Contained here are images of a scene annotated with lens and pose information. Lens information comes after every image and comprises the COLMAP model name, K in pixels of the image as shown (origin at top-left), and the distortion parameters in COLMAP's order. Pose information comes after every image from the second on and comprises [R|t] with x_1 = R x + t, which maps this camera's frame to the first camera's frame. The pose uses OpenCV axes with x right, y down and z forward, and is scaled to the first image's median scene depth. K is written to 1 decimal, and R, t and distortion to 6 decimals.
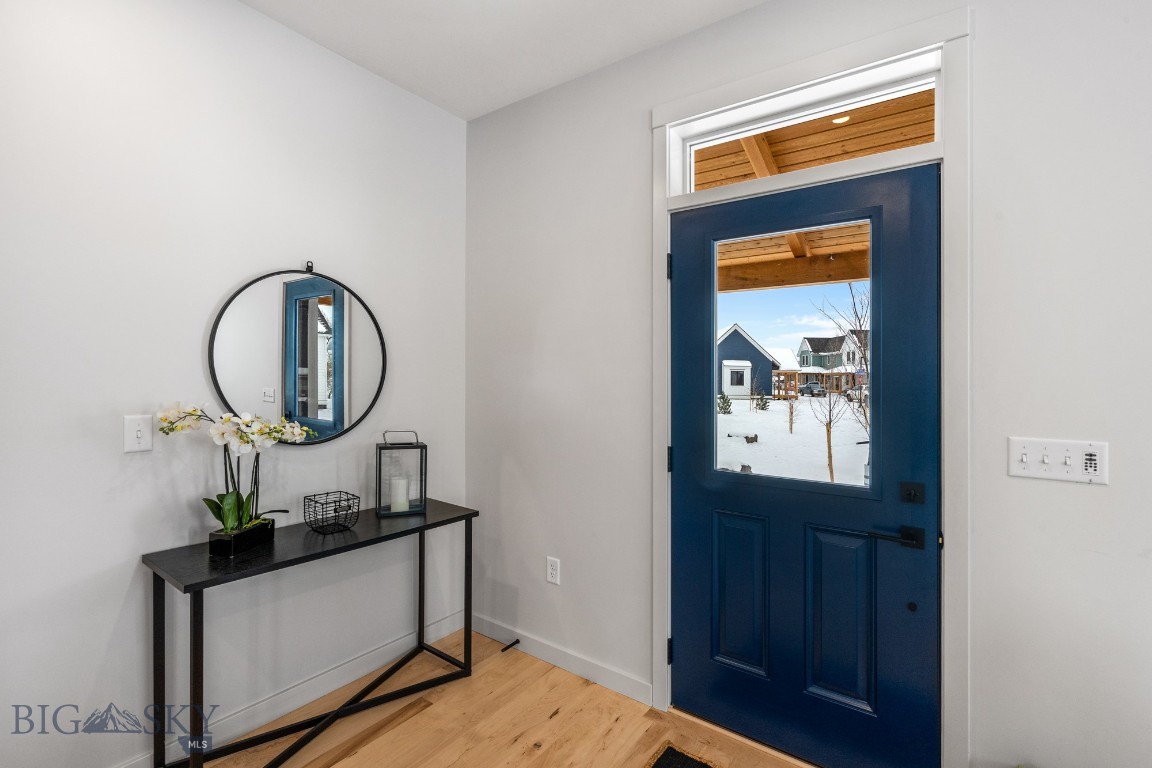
lens RADIAL K [[527.5, 0, 577.6], [0, 527.5, 383.6], [0, 0, 1]] dist [0.003997, 0.000203]
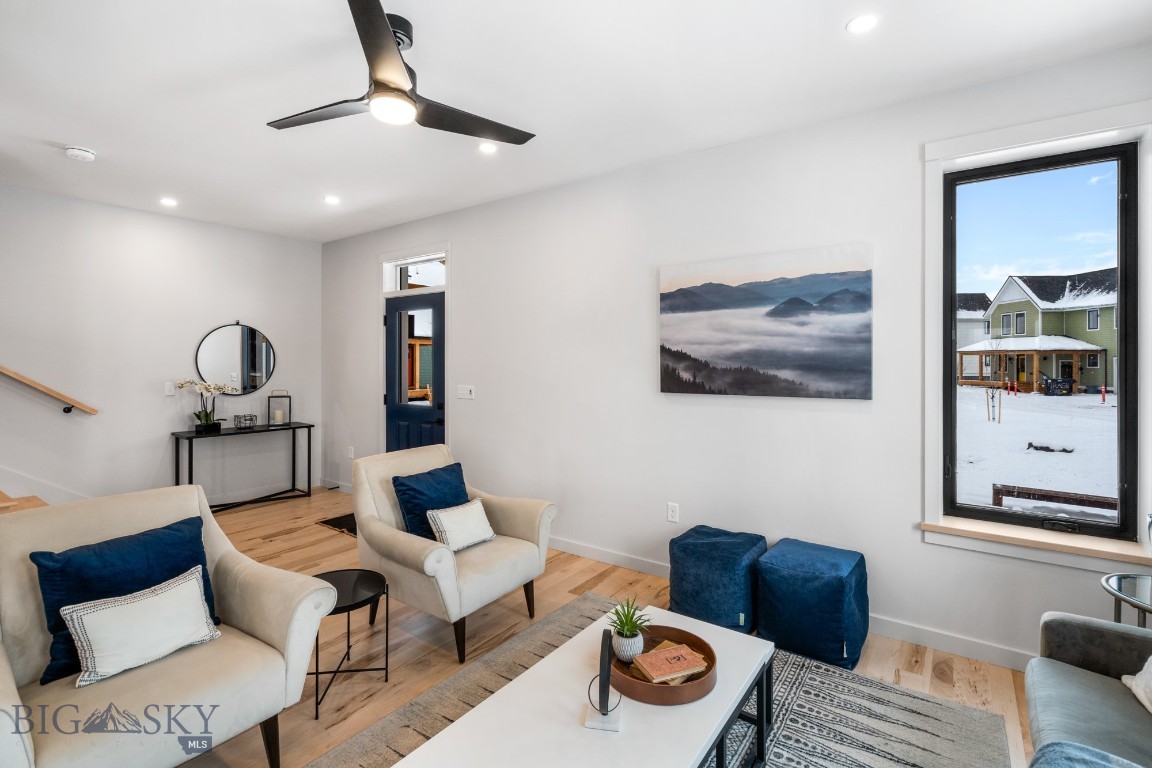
lens RADIAL K [[527.5, 0, 576.5], [0, 527.5, 356.8], [0, 0, 1]] dist [0.003997, 0.000203]
pose [[0.999930, -0.010641, -0.005183, 1.265603], [0.010558, 0.999819, -0.015811, -0.007982], [0.005350, 0.015755, 0.999862, -1.694334]]
